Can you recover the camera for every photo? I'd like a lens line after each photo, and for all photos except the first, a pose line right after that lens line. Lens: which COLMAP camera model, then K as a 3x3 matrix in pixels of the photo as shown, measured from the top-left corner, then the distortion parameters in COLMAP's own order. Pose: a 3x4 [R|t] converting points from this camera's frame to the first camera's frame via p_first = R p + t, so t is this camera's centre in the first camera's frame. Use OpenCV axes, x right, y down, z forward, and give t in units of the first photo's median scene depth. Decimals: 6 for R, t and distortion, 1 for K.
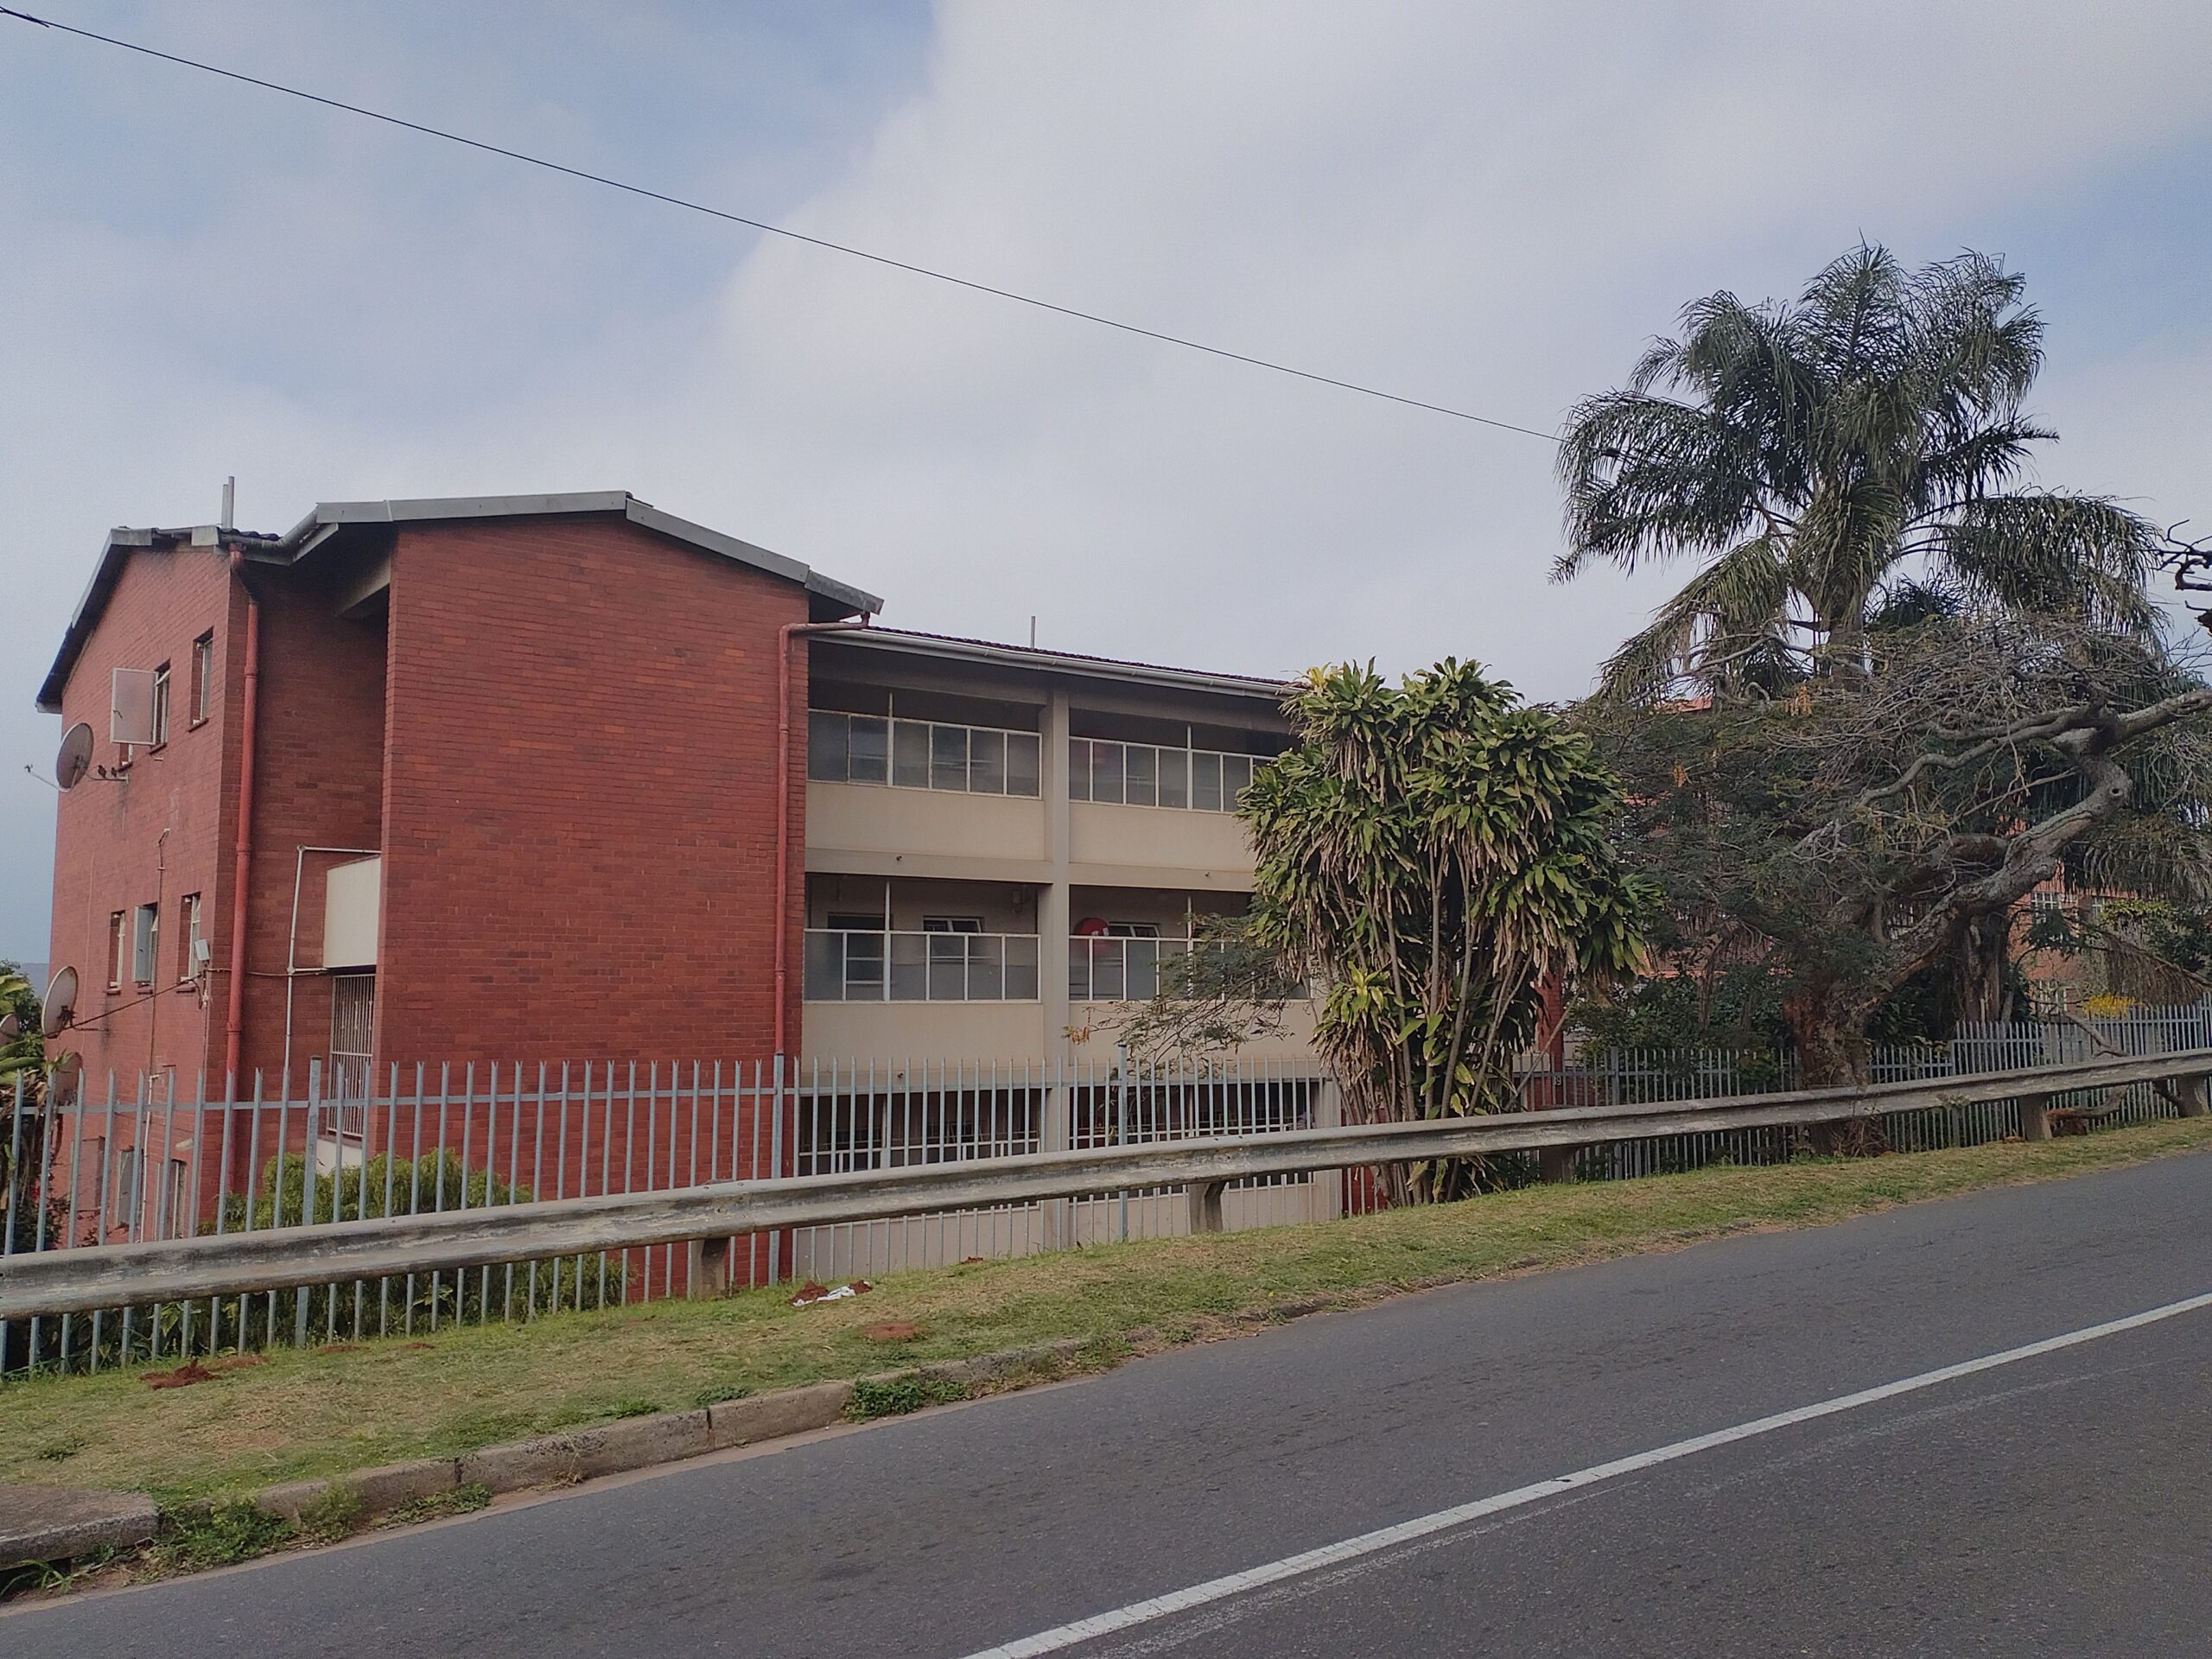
lens RADIAL K [[1830.8, 0, 1109.5], [0, 1830.8, 835.6], [0, 0, 1]] dist [0.075524, -0.093176]
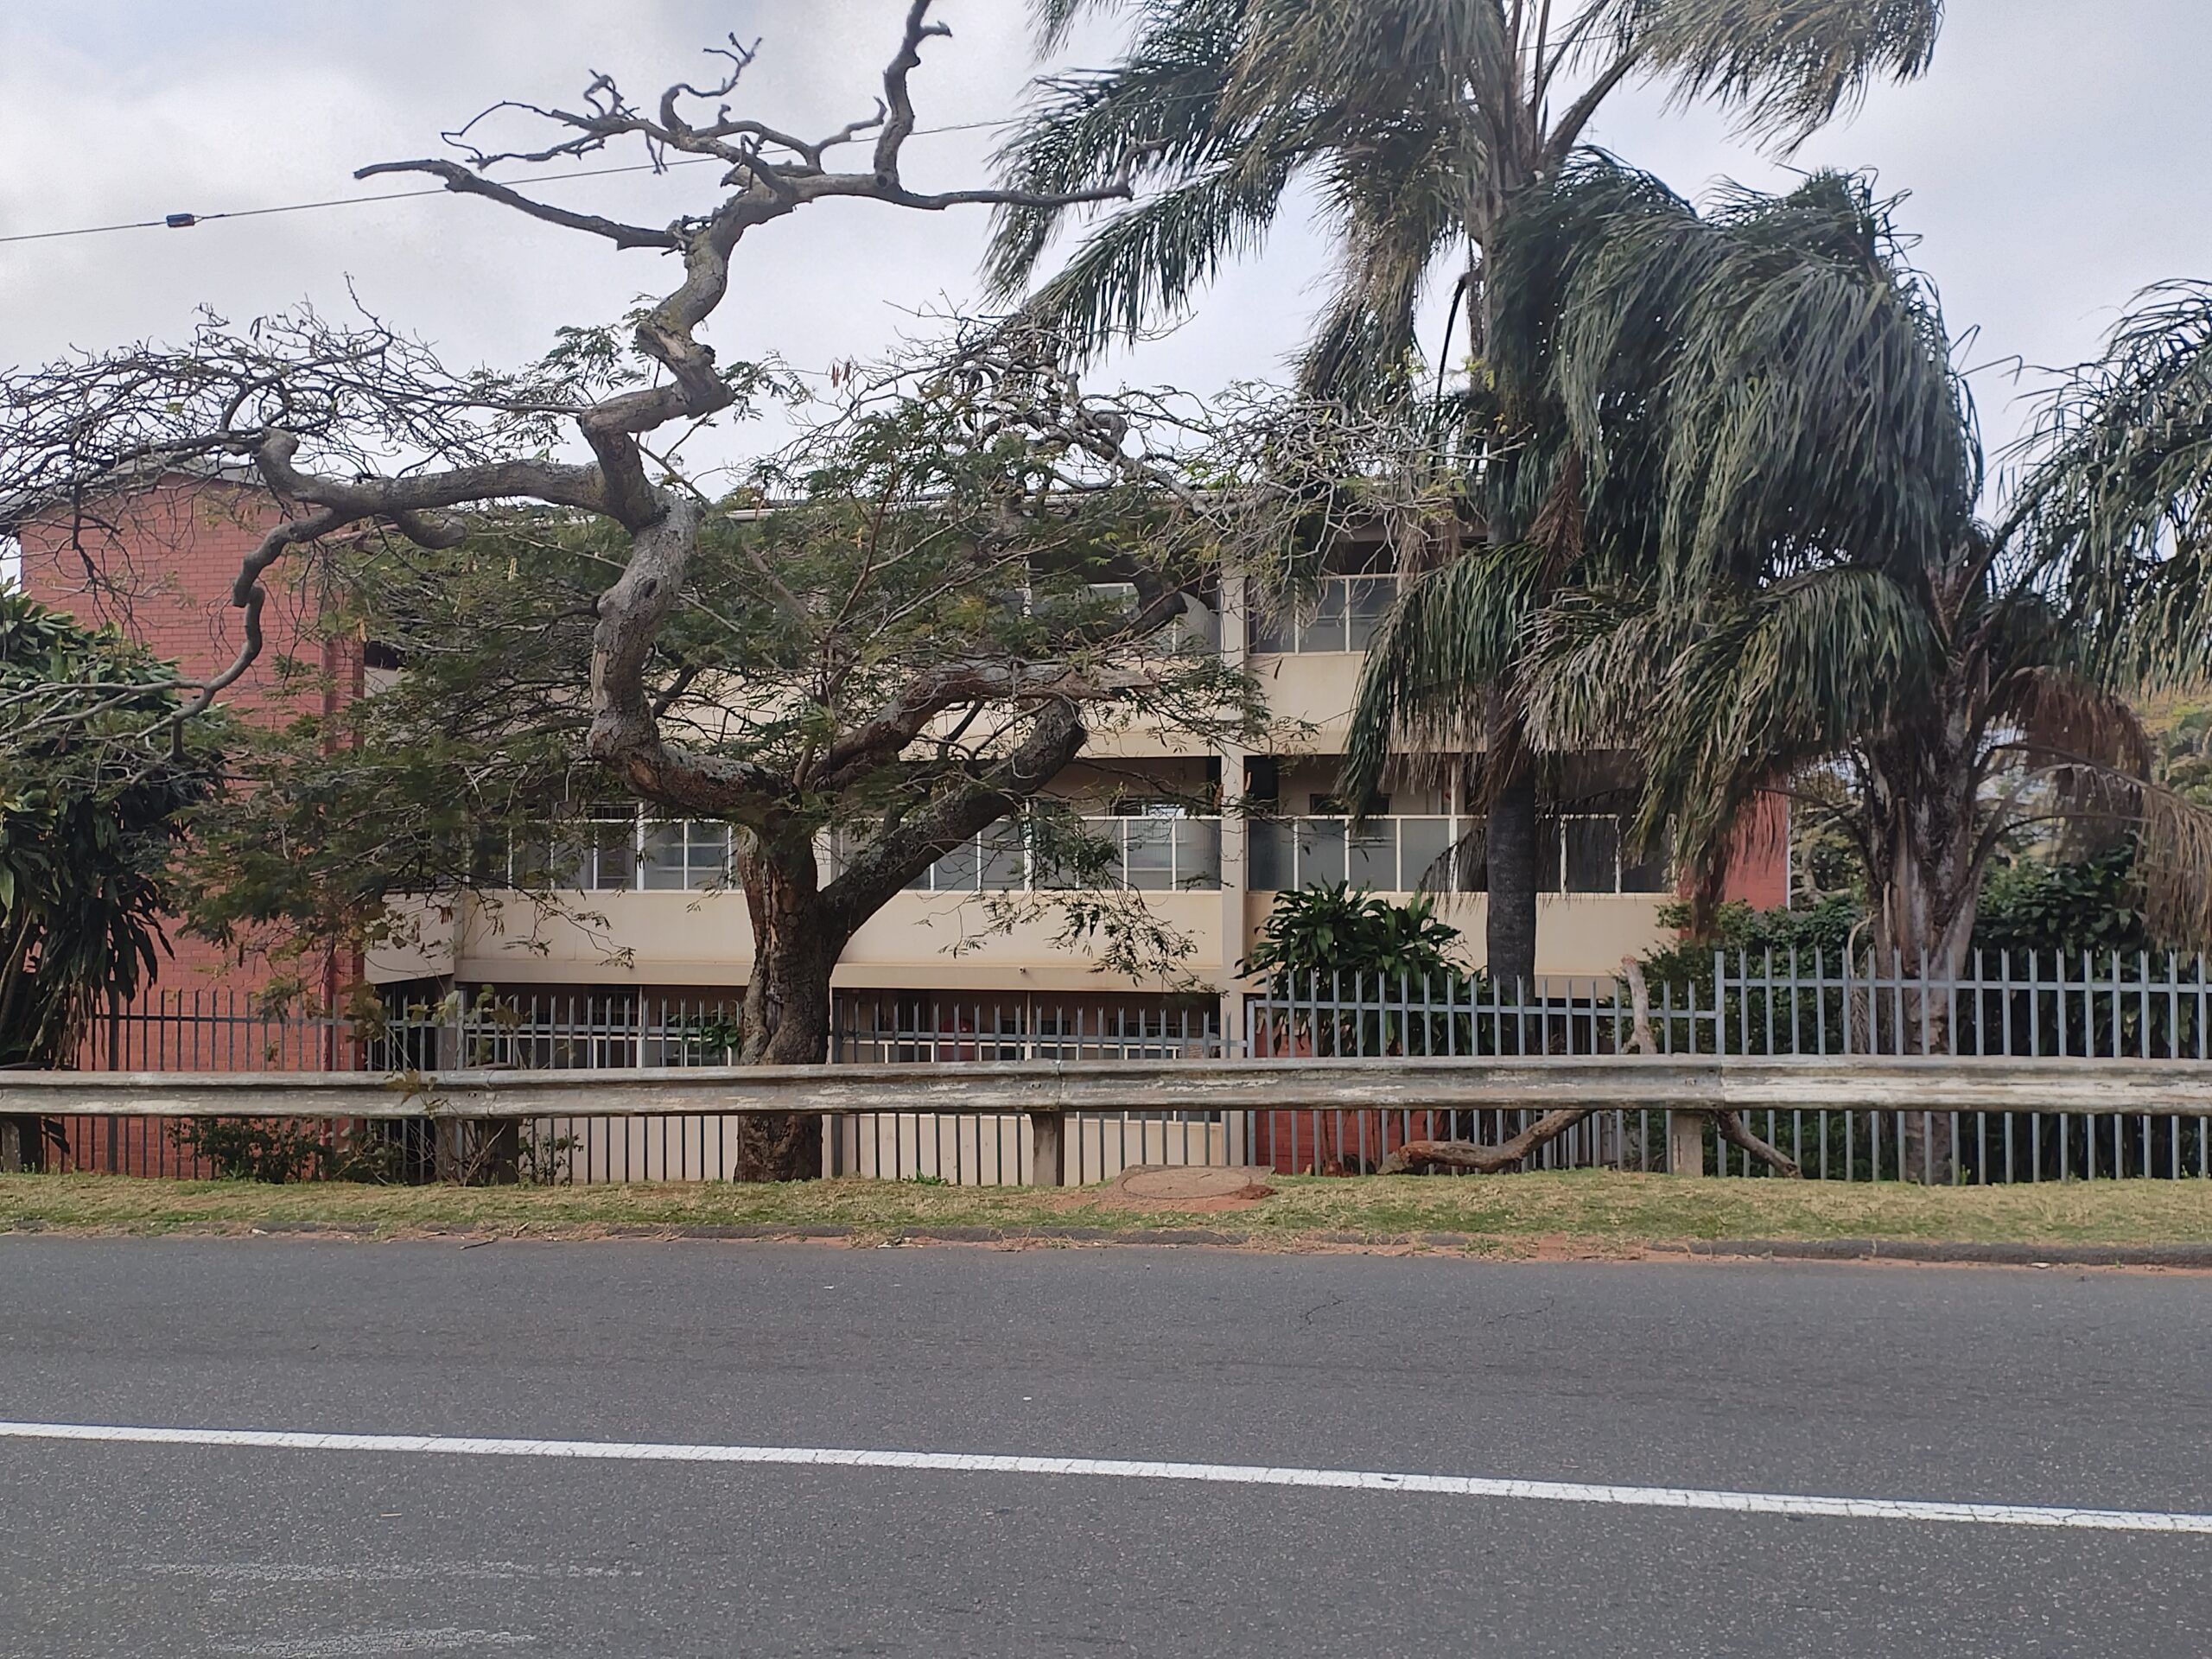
lens RADIAL K [[1830.8, 0, 1115.0], [0, 1830.8, 829.0], [0, 0, 1]] dist [0.075524, -0.093176]
pose [[0.611986, -0.018958, -0.790642, 0.763214], [0.087179, 0.995237, 0.043616, 0.018523], [0.786049, -0.095620, 0.610724, 0.491730]]
